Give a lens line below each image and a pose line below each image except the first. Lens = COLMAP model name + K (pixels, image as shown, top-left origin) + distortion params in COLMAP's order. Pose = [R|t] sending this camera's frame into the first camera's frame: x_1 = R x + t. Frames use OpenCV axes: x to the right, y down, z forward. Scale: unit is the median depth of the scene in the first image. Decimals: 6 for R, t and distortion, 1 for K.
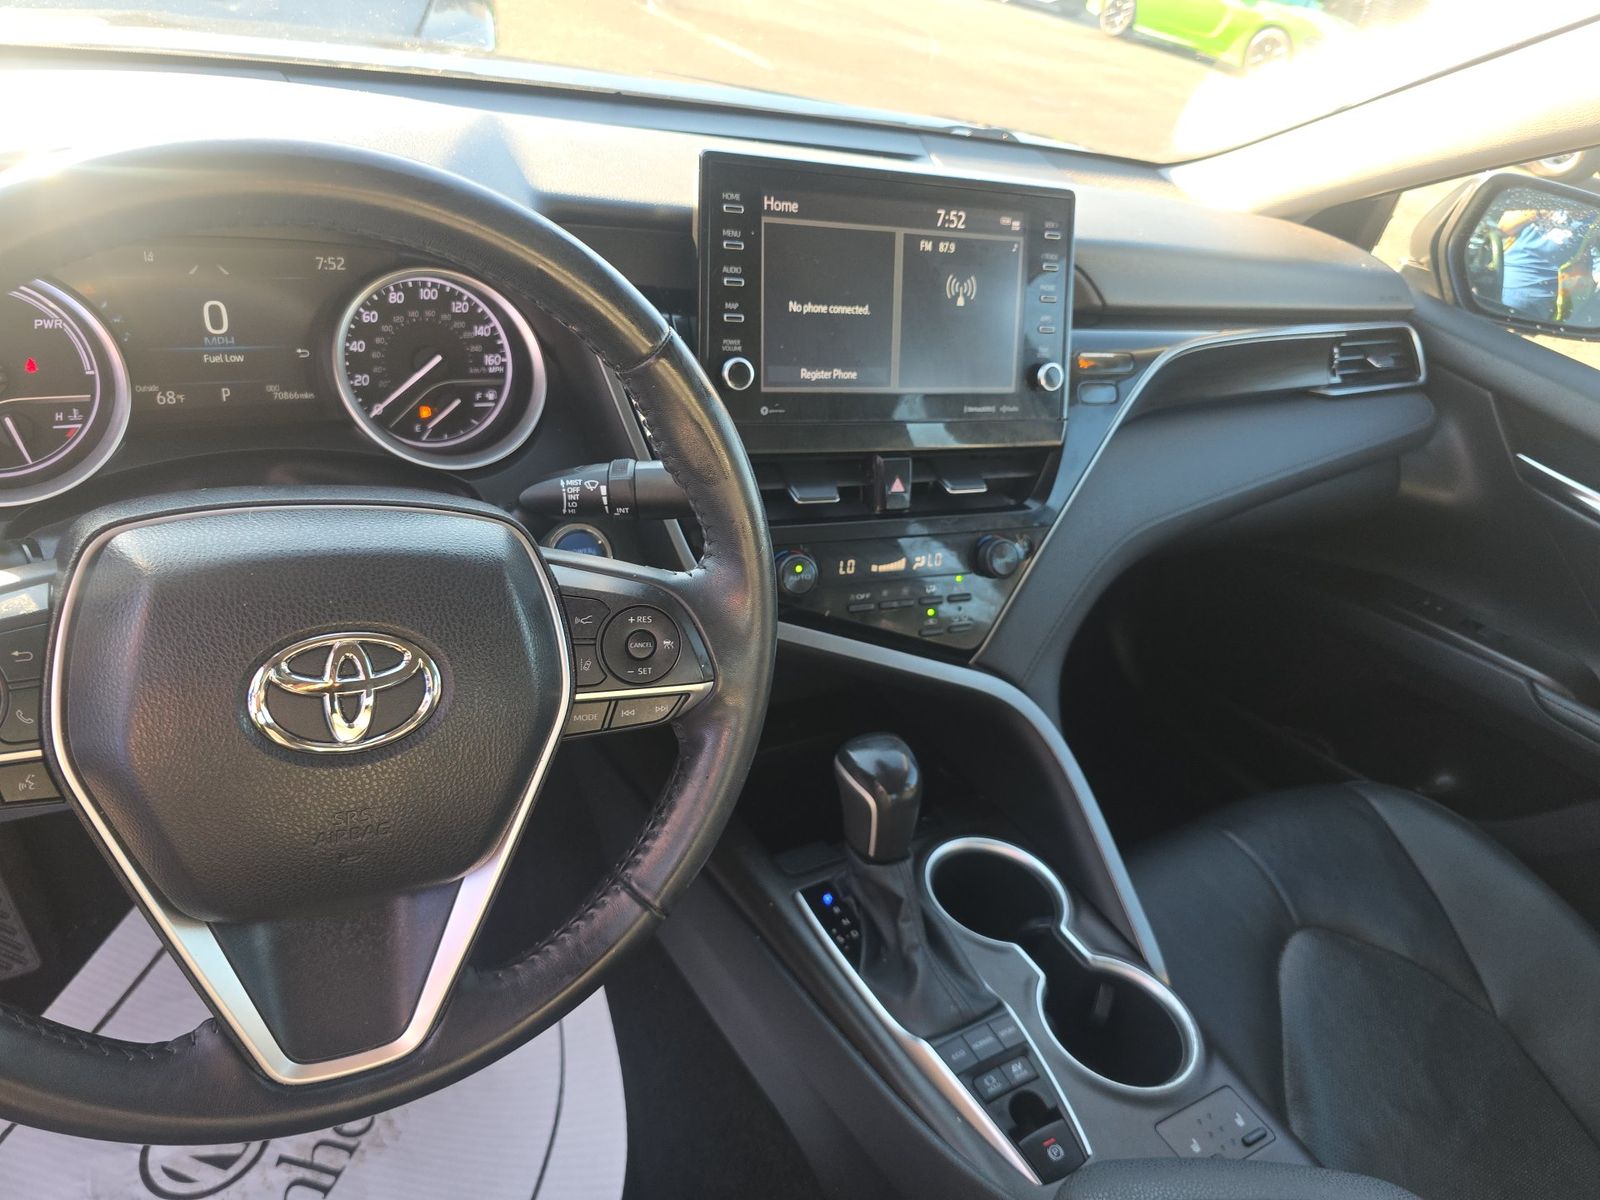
lens RADIAL K [[1089.1, 0, 800.0], [0, 1089.1, 600.0], [0, 0, 1]] dist [0.053898, -0.077138]
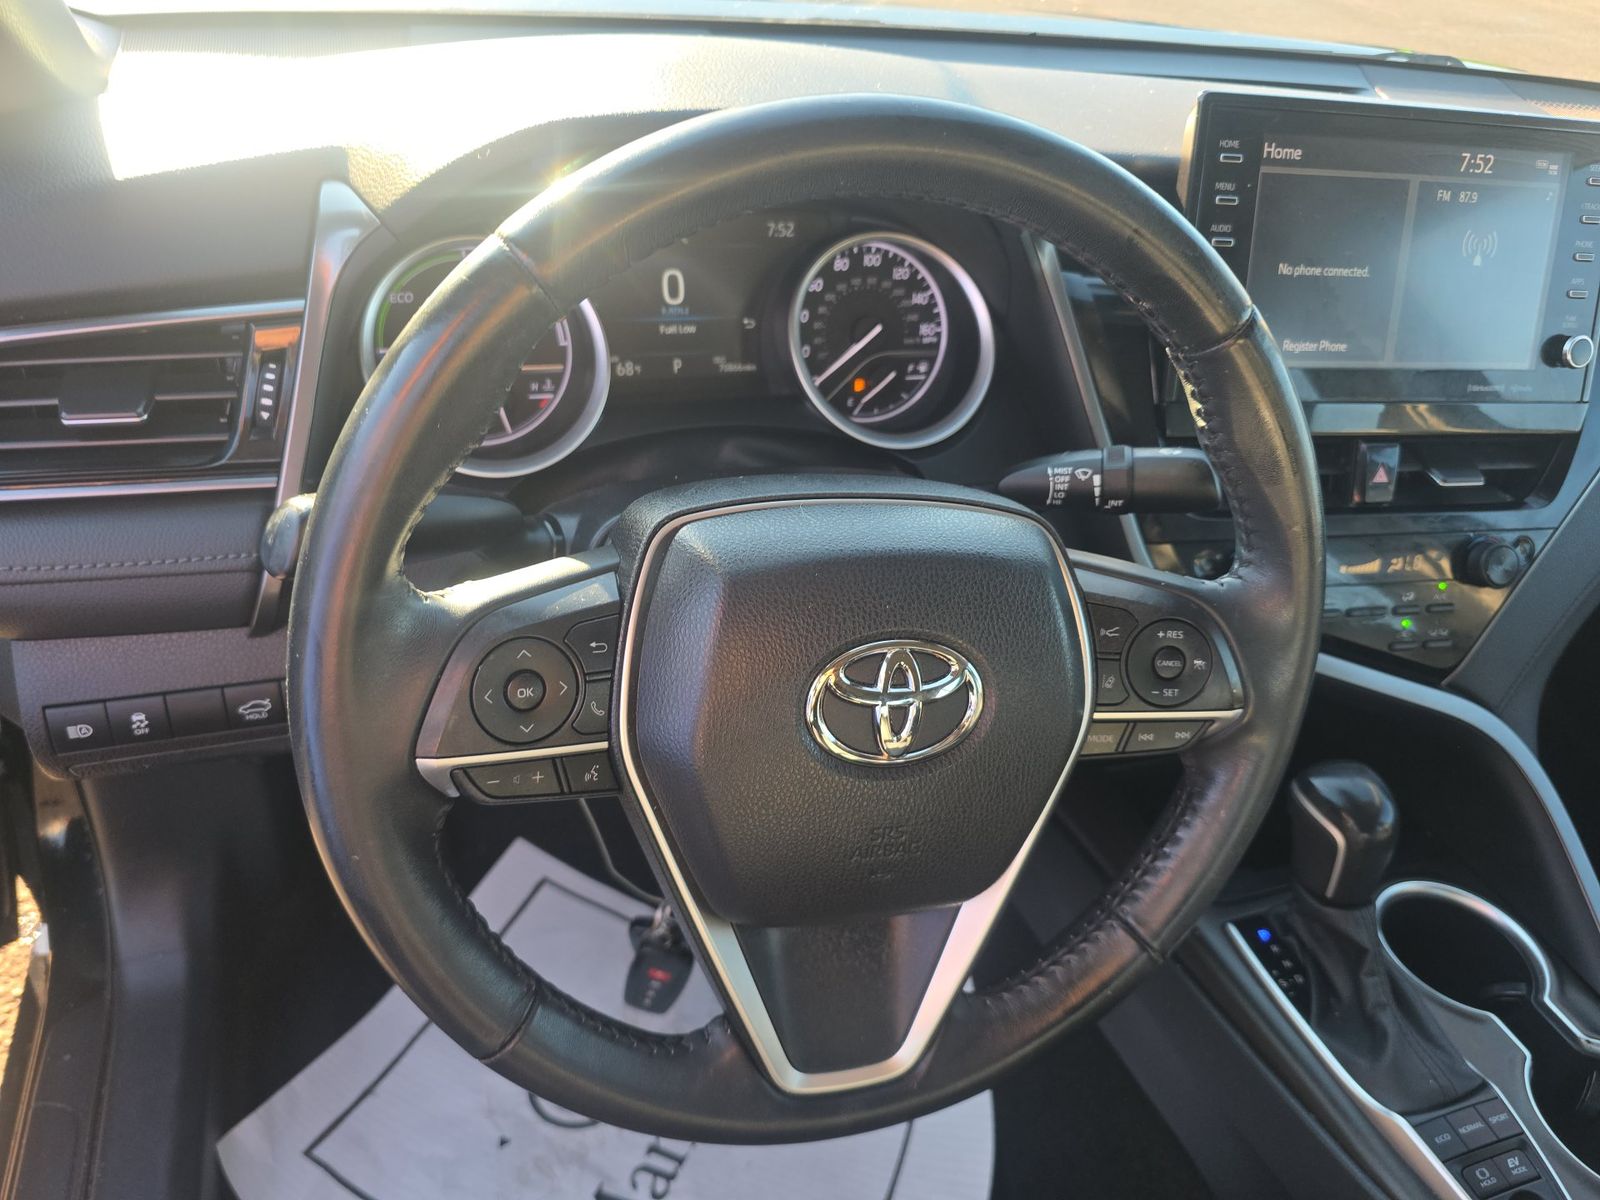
lens RADIAL K [[1092.8, 0, 798.0], [0, 1092.8, 604.8], [0, 0, 1]] dist [0.043668, -0.051813]
pose [[0.974169, 0.061275, -0.217350, -0.180510], [-0.051342, 0.997375, 0.051062, -0.026162], [0.219908, -0.038584, 0.974757, 0.045629]]
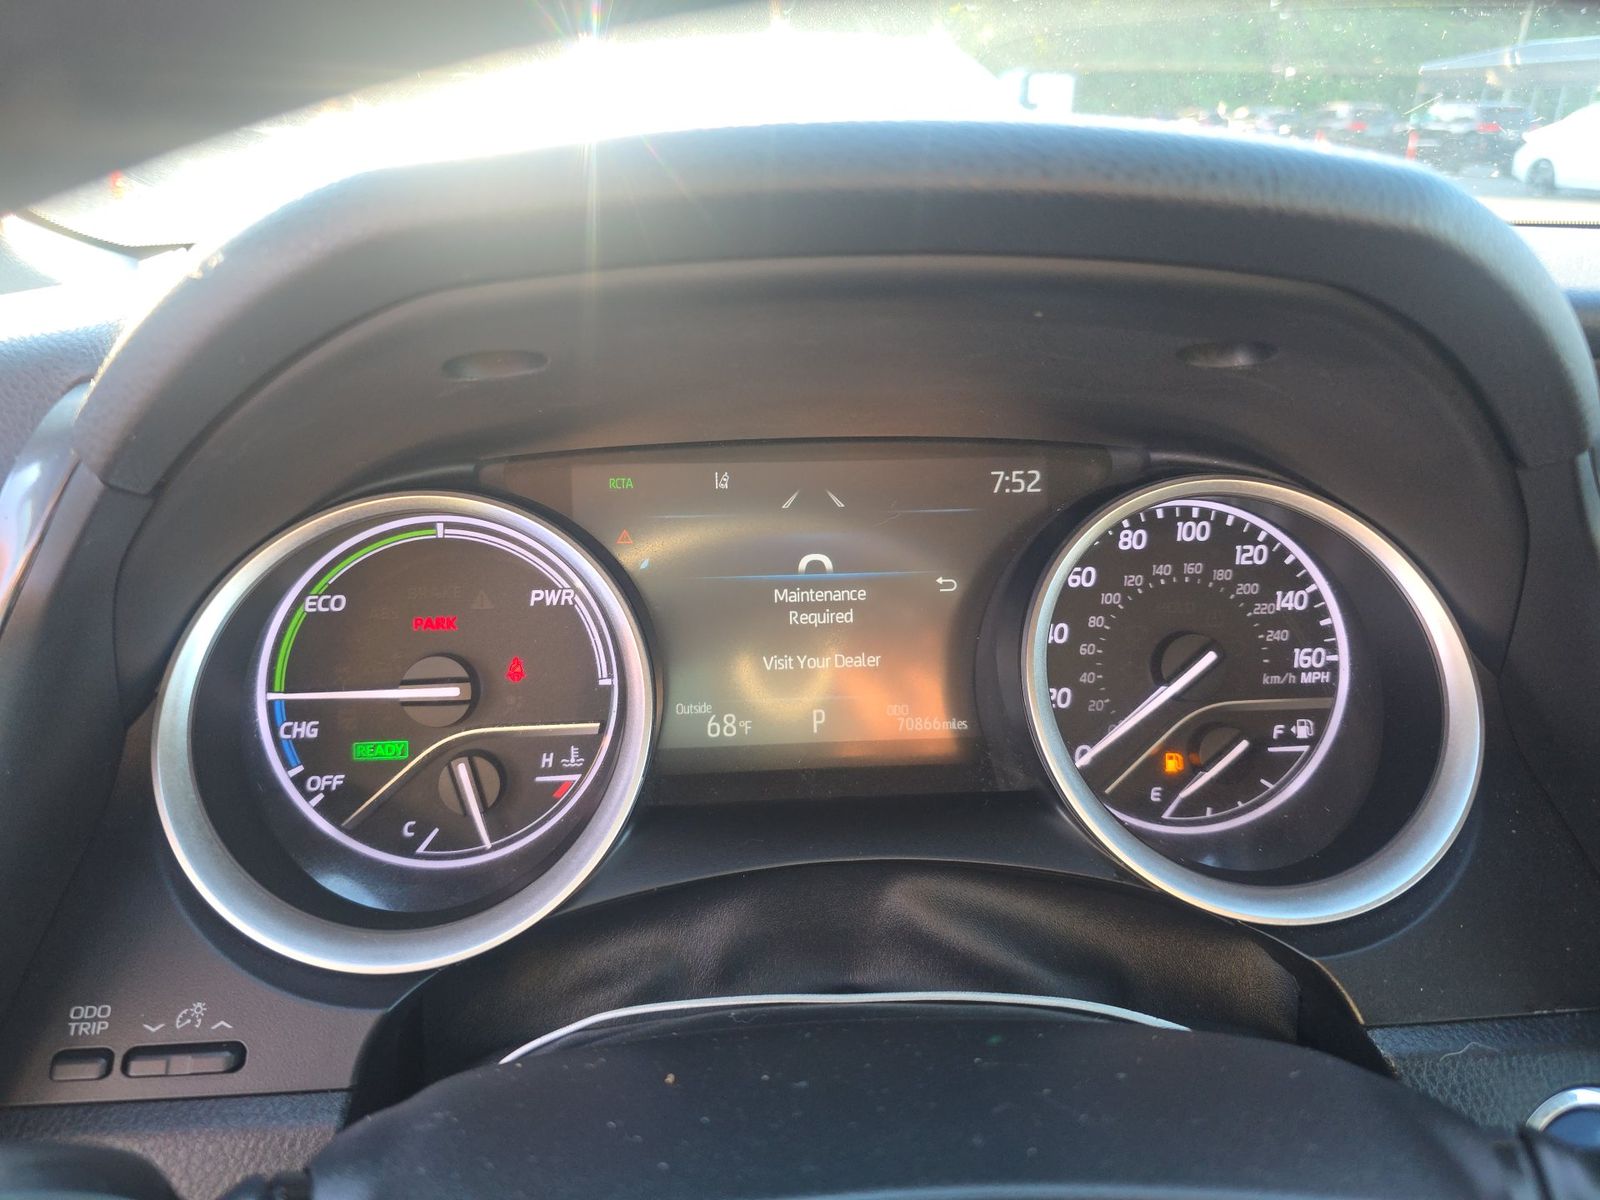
lens RADIAL K [[1089.1, 0, 800.0], [0, 1089.1, 600.0], [0, 0, 1]] dist [0.053898, -0.077138]
pose [[0.888386, 0.000499, -0.459097, -0.275023], [-0.099438, 0.976470, -0.191359, -0.137023], [0.448199, 0.215652, 0.867532, 0.501091]]
